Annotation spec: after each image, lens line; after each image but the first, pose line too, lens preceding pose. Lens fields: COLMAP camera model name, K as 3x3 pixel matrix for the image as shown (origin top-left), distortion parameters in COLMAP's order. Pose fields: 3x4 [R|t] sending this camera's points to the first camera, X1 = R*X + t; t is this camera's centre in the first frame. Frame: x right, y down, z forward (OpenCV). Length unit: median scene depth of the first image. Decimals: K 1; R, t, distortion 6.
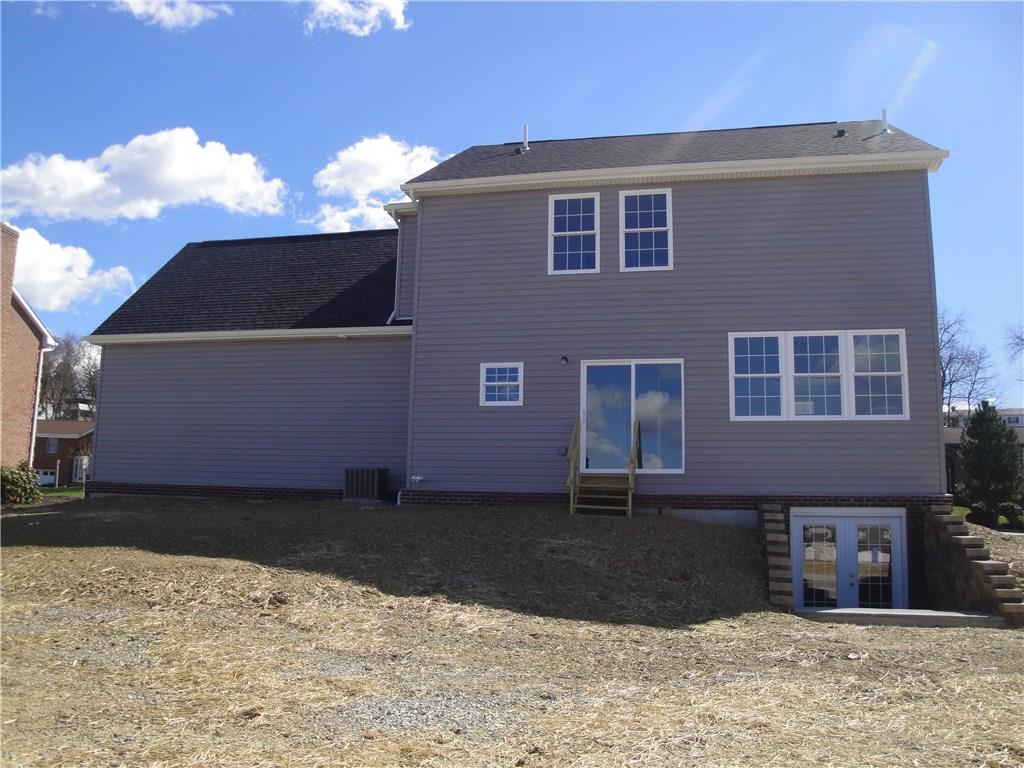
lens RADIAL K [[847.7, 0, 512.0], [0, 847.7, 384.0], [0, 0, 1]] dist [-0.183772, 0.176146]
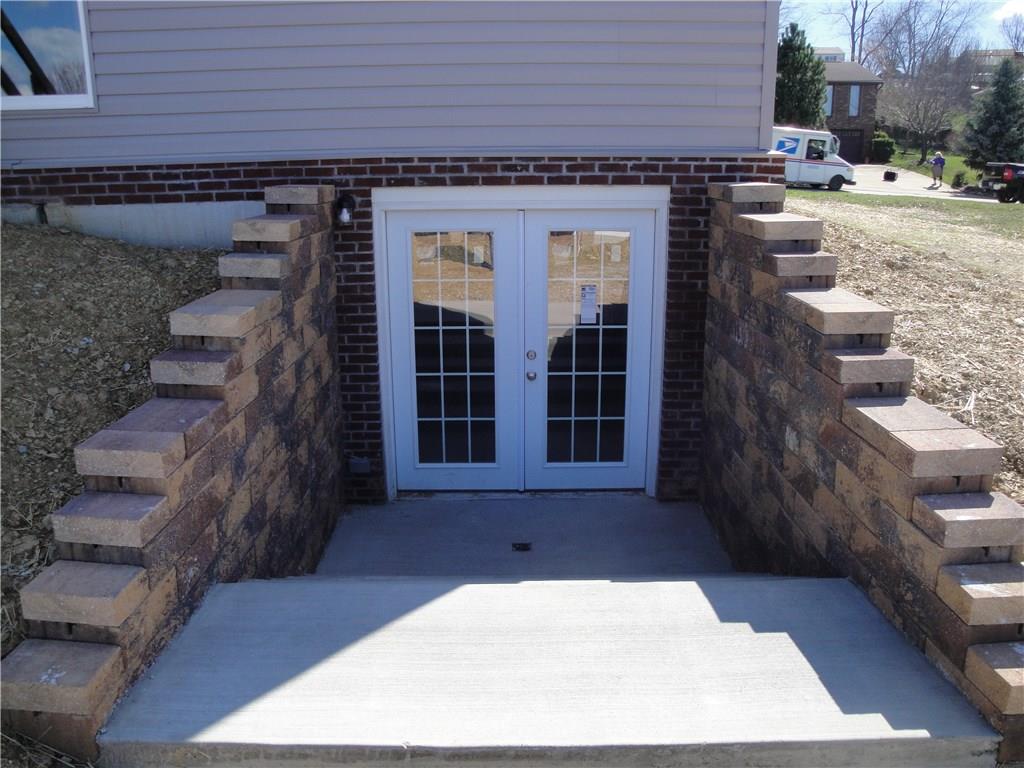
lens RADIAL K [[847.7, 0, 512.0], [0, 847.7, 384.0], [0, 0, 1]] dist [-0.183772, 0.176146]
pose [[0.972913, -0.089870, 0.212988, 0.318166], [-0.003987, 0.914679, 0.404161, 0.078285], [-0.231138, -0.394062, 0.889545, 0.632194]]
